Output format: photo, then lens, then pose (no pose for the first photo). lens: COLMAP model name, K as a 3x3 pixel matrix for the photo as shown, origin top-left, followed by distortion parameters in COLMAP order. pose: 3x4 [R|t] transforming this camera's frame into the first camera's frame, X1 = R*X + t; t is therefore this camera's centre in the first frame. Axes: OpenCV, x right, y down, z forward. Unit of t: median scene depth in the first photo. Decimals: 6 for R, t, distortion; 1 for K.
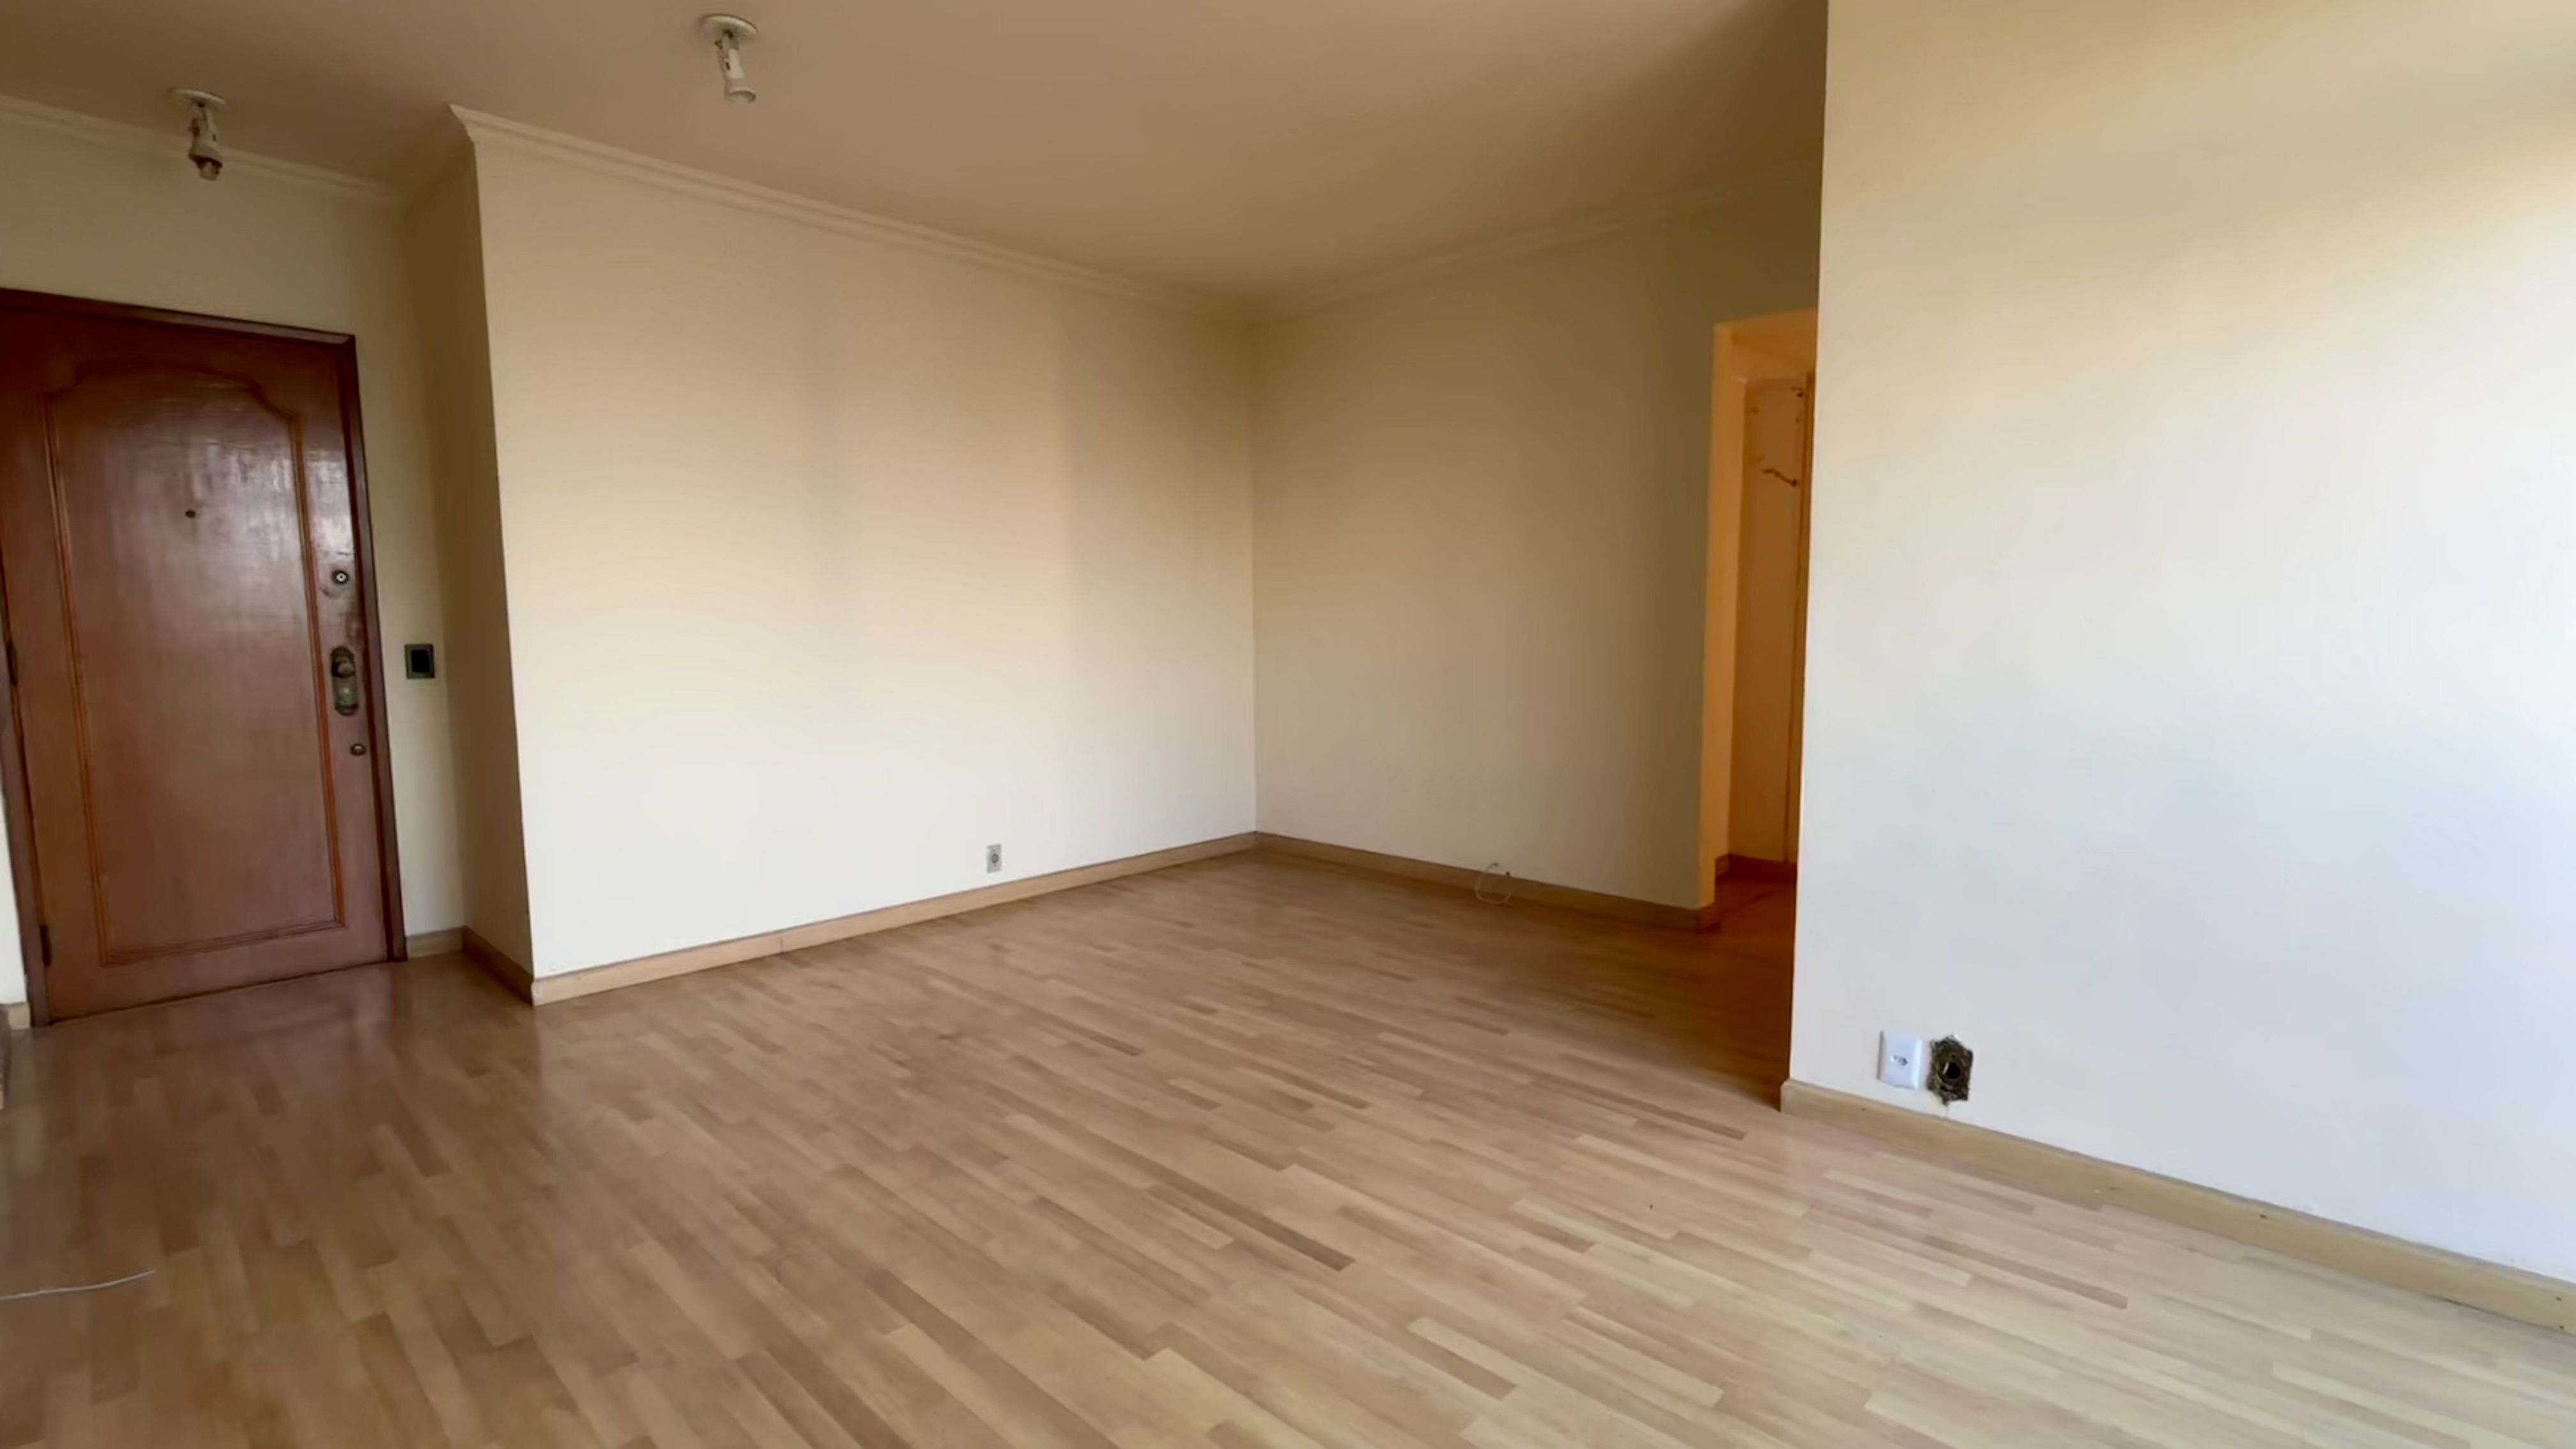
lens RADIAL K [[1161.1, 0, 1291.0], [0, 1161.1, 725.5], [0, 0, 1]] dist [0.018831, -0.000575]
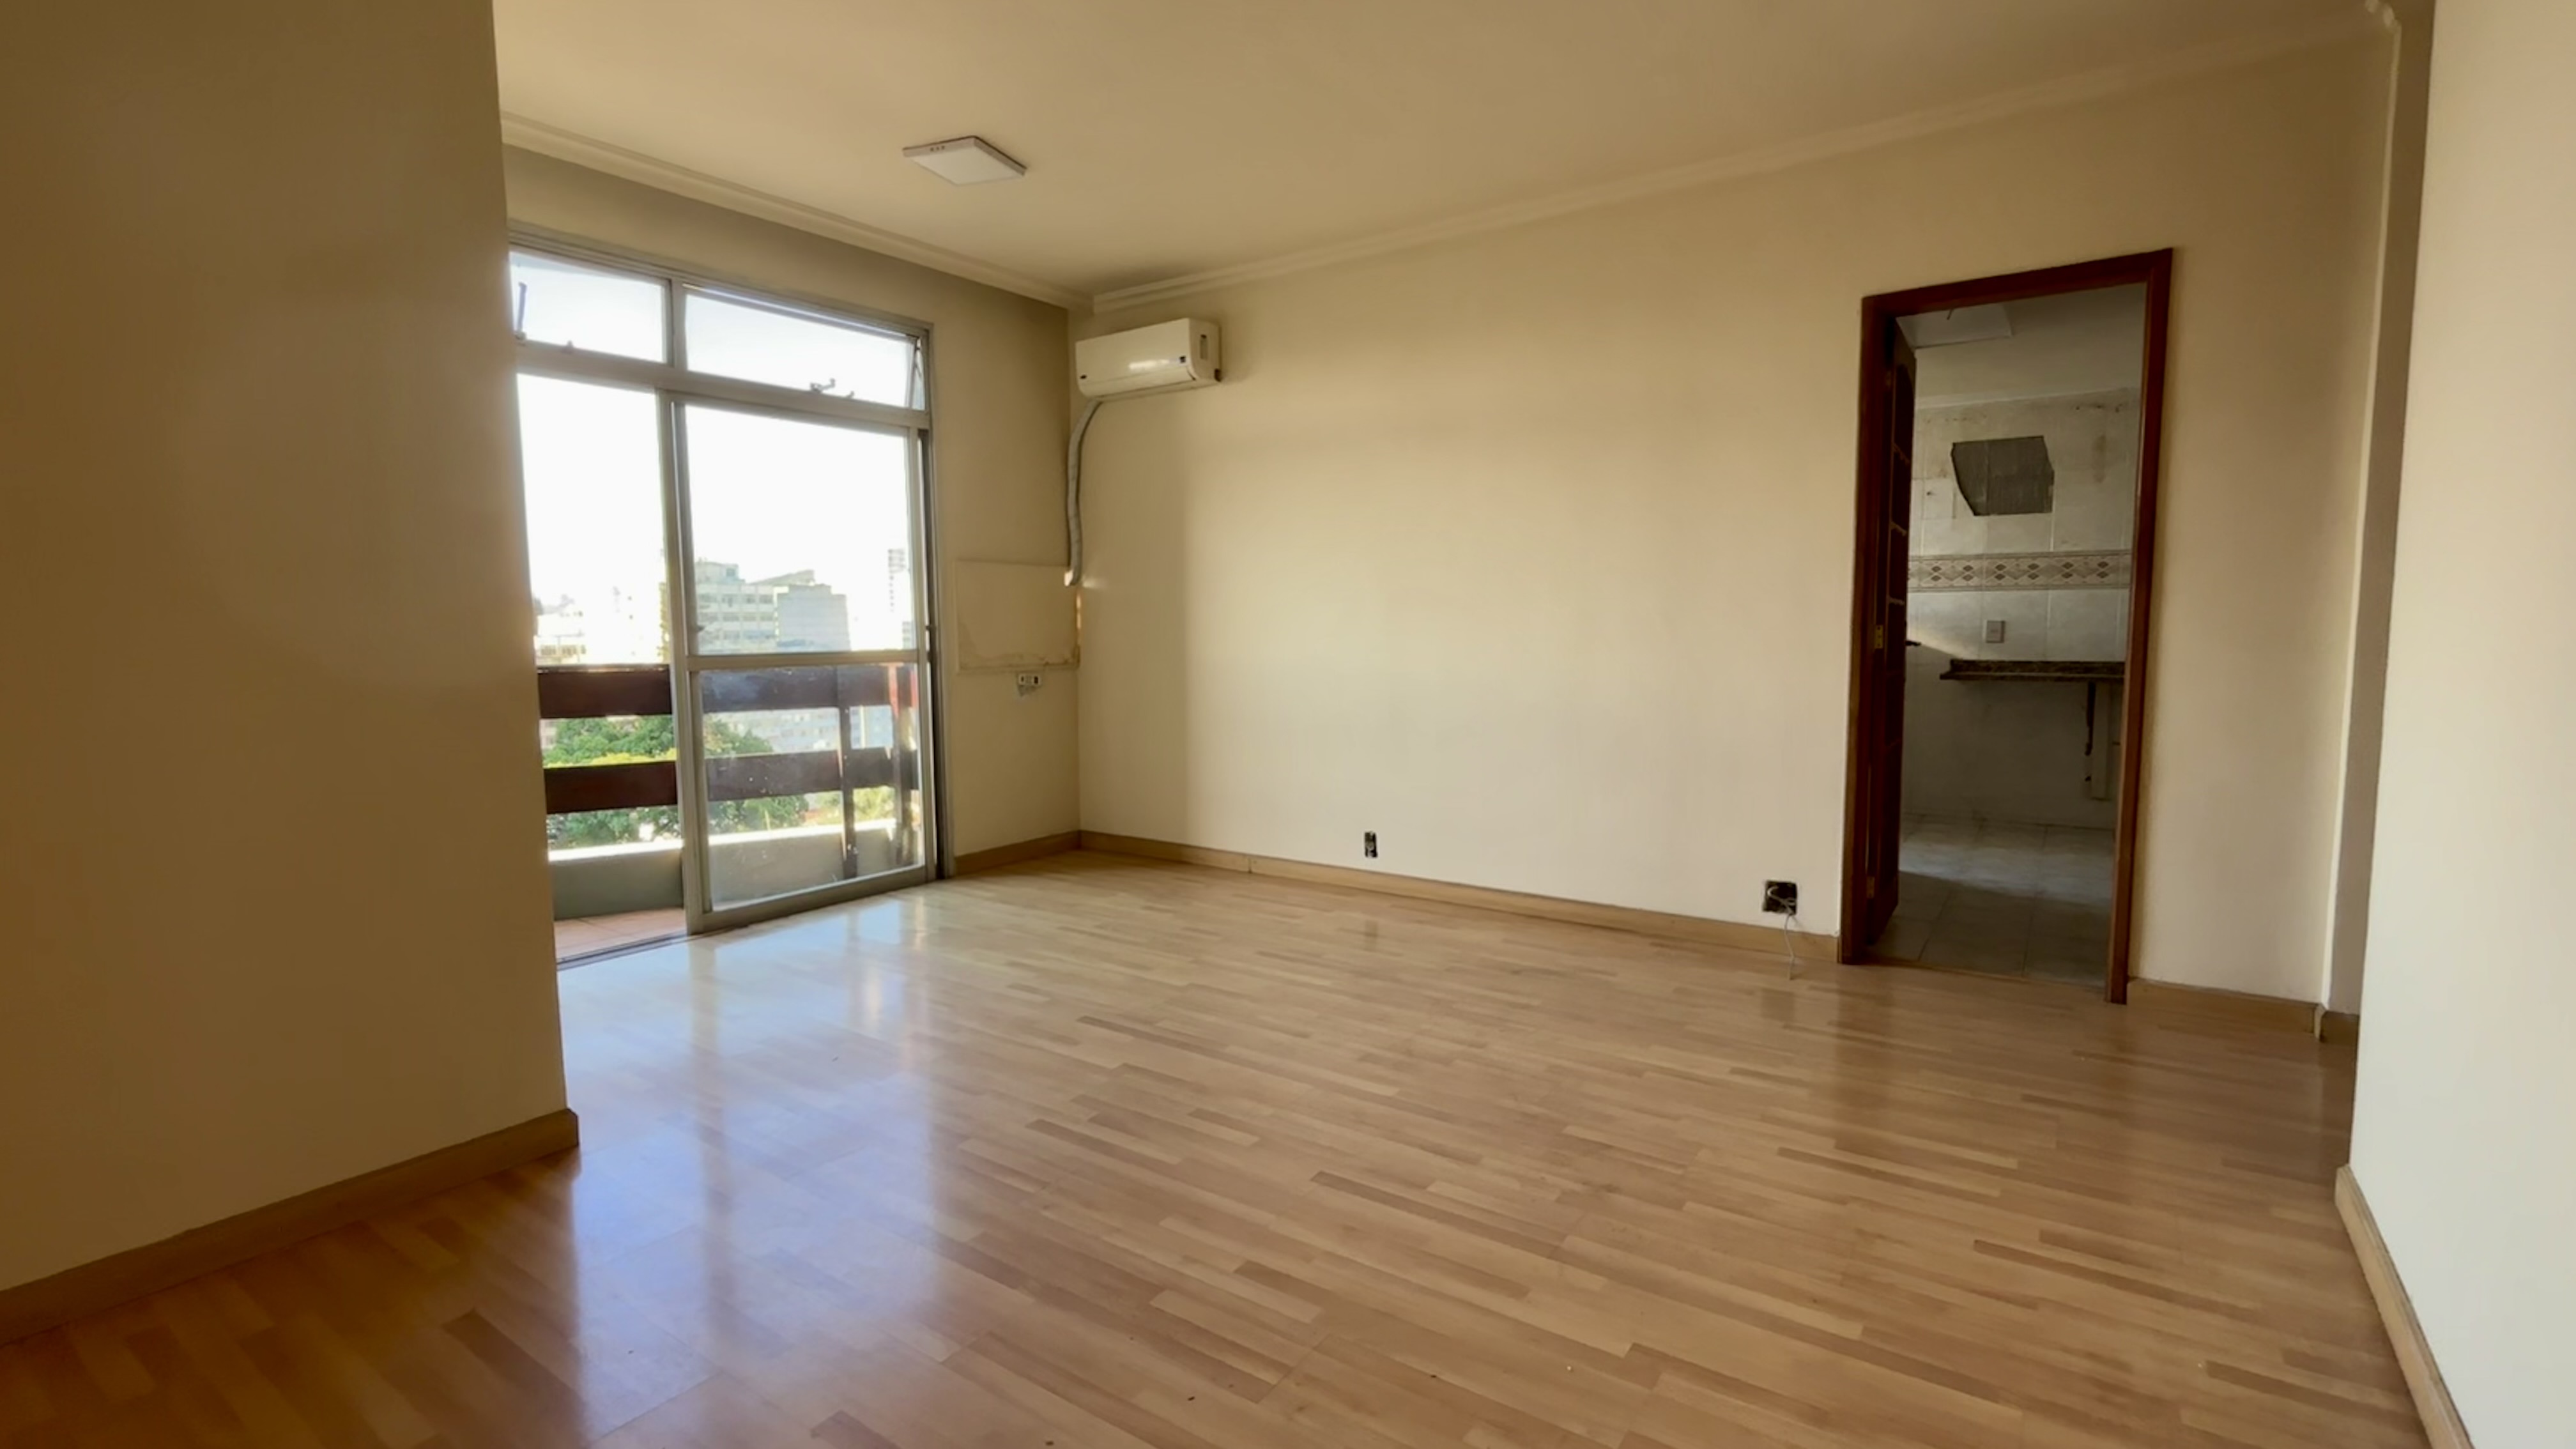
lens RADIAL K [[1161.1, 0, 1292.6], [0, 1161.1, 729.6], [0, 0, 1]] dist [0.018831, -0.000575]
pose [[-0.989167, 0.033094, -0.143019, -0.020186], [0.005232, 0.981587, 0.190943, -0.181284], [0.146704, 0.188126, -0.971126, 2.066937]]
